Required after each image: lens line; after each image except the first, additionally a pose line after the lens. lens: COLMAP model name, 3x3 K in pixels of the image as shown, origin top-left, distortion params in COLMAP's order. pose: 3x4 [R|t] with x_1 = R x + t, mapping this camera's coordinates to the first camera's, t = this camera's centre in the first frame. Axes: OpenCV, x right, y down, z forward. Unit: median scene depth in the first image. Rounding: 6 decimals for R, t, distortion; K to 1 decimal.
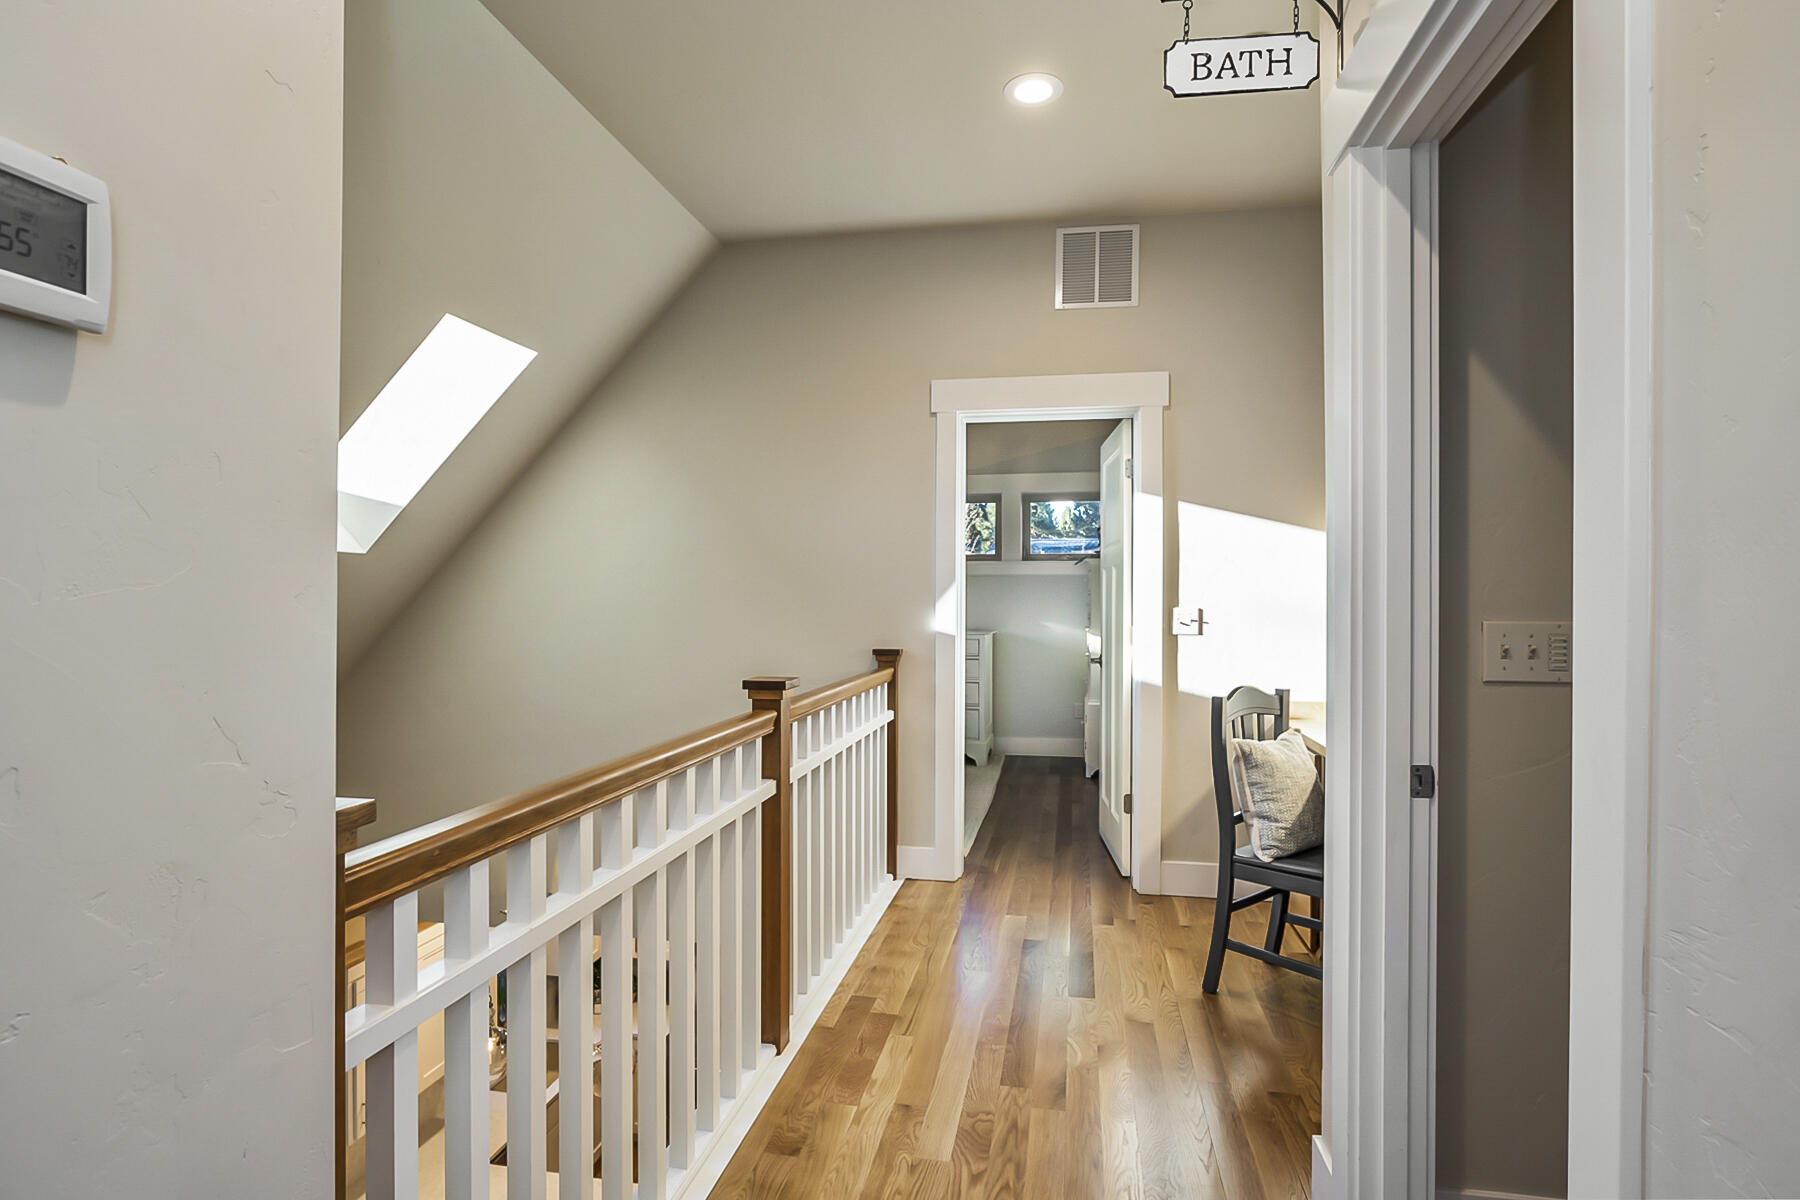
lens RADIAL K [[917.9, 0, 895.1], [0, 917.9, 598.3], [0, 0, 1]] dist [-0.018334, 0.009110]
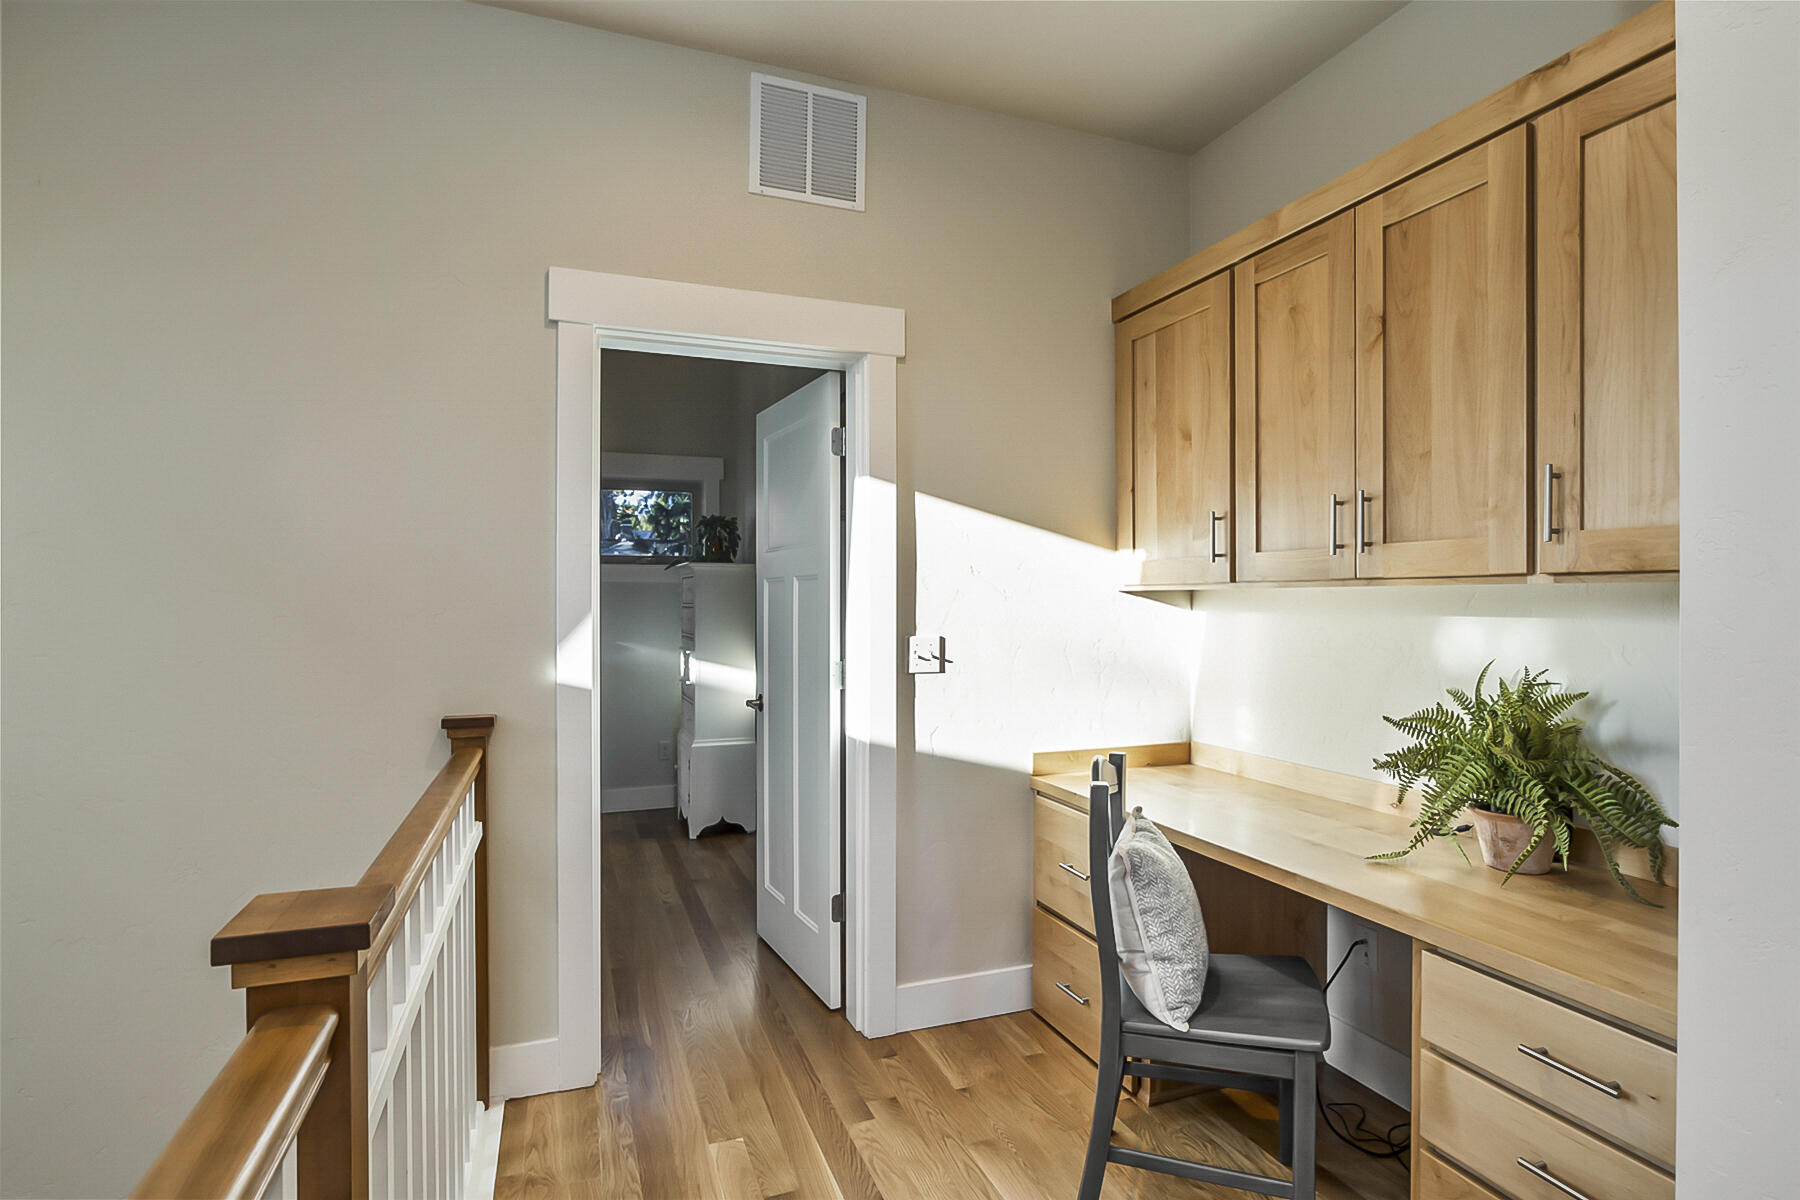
lens RADIAL K [[917.9, 0, 915.2], [0, 917.9, 609.7], [0, 0, 1]] dist [-0.018334, 0.009110]
pose [[0.847594, -0.006300, 0.530607, -0.079391], [0.001510, 0.999954, 0.009461, -0.018505], [-0.530642, -0.007218, 0.847565, 0.379542]]
